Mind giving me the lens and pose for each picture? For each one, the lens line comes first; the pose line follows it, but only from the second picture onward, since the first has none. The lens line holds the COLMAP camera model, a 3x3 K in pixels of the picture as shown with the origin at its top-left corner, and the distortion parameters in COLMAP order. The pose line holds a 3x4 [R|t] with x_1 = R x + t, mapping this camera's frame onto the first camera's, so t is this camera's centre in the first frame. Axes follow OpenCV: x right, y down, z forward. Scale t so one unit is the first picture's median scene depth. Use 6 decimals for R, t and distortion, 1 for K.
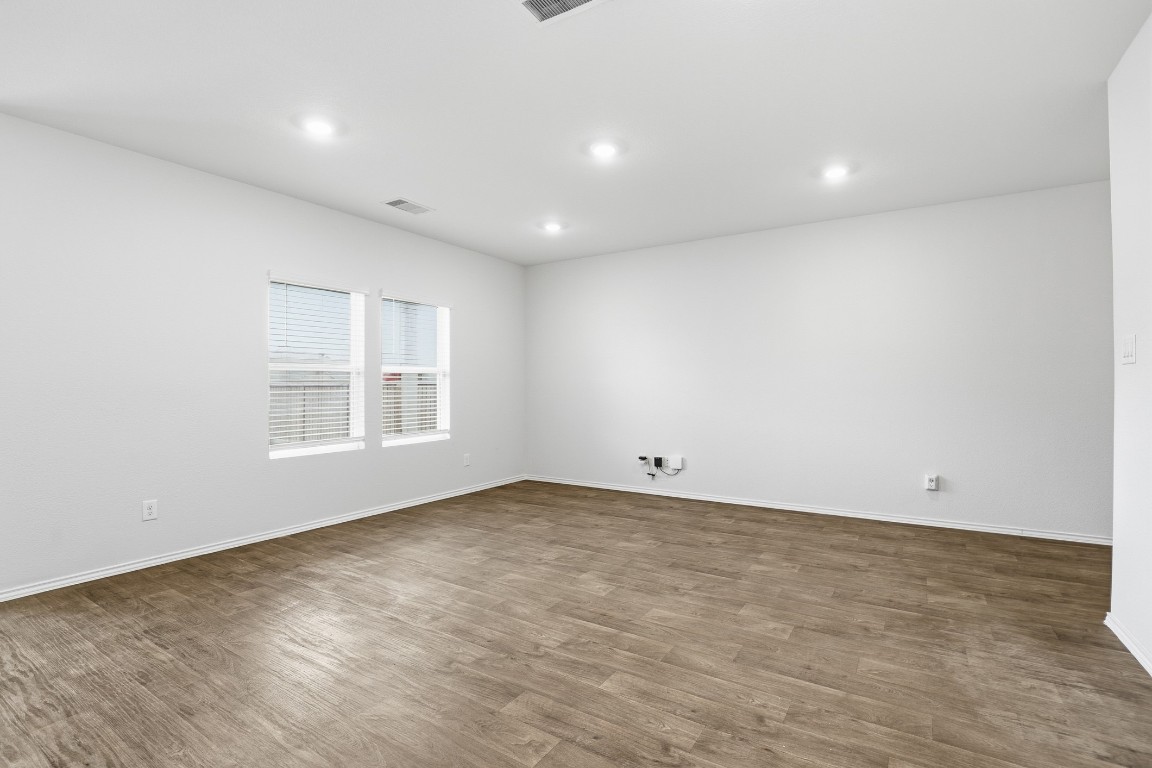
lens RADIAL K [[517.0, 0, 575.9], [0, 517.0, 332.9], [0, 0, 1]] dist [-0.017777, 0.000809]
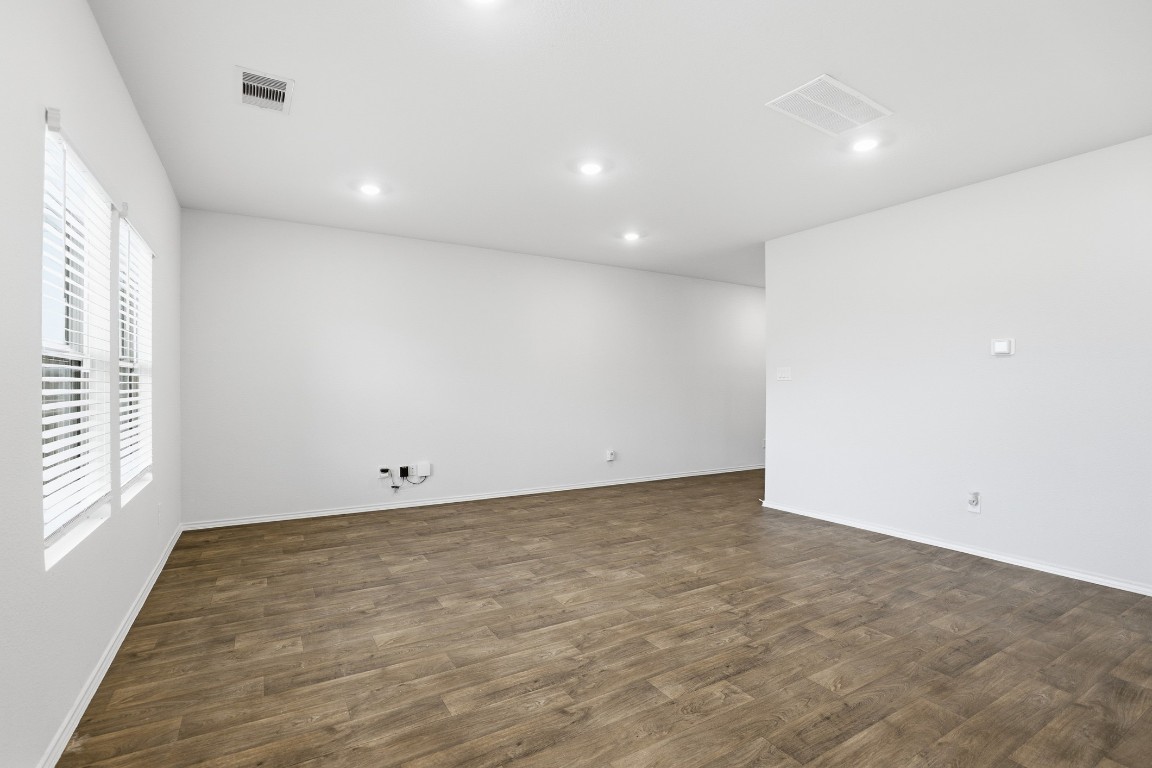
lens RADIAL K [[541.5, 0, 571.9], [0, 541.5, 389.5], [0, 0, 1]] dist [-0.022475, 0.001148]
pose [[0.456307, -0.001005, 0.889822, -0.775658], [-0.095317, 0.994190, 0.050002, 0.049158], [-0.884703, -0.107632, 0.453560, 0.480506]]
